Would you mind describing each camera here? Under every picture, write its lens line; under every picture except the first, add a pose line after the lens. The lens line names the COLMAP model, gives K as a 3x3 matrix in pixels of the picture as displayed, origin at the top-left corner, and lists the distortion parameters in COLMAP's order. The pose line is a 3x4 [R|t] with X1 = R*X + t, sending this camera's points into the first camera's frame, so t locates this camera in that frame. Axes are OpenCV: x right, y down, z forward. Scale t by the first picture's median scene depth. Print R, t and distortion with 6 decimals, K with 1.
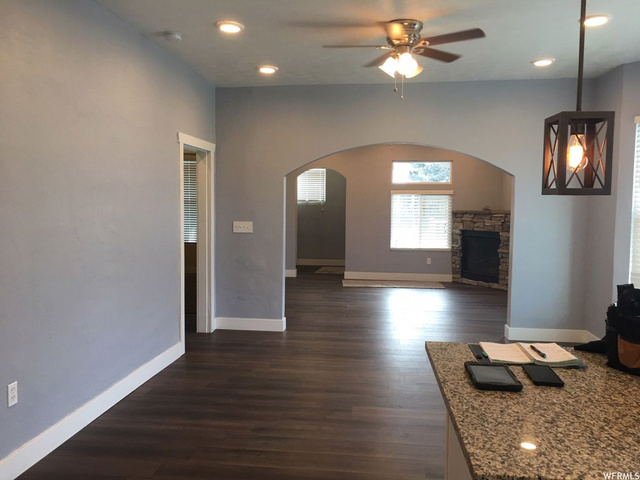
lens RADIAL K [[538.2, 0, 320.5], [0, 538.2, 241.0], [0, 0, 1]] dist [0.006246, 0.010866]
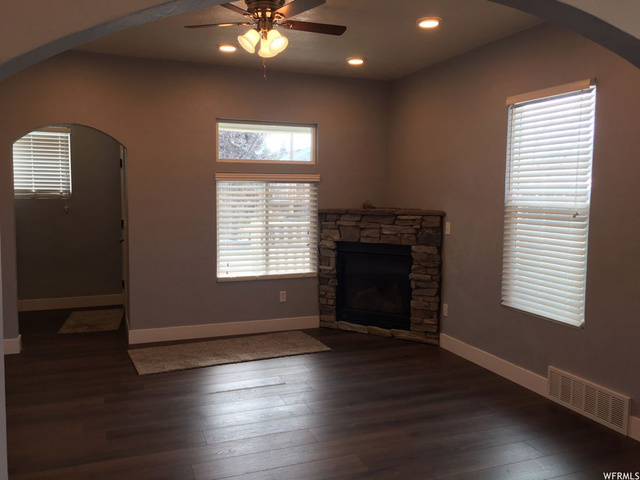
lens RADIAL K [[538.2, 0, 321.0], [0, 538.2, 234.3], [0, 0, 1]] dist [0.006246, 0.010866]
pose [[0.881973, -0.036318, 0.469899, -0.033084], [0.032316, 0.999340, 0.016582, -0.038439], [-0.470191, 0.000560, 0.882565, 0.475119]]
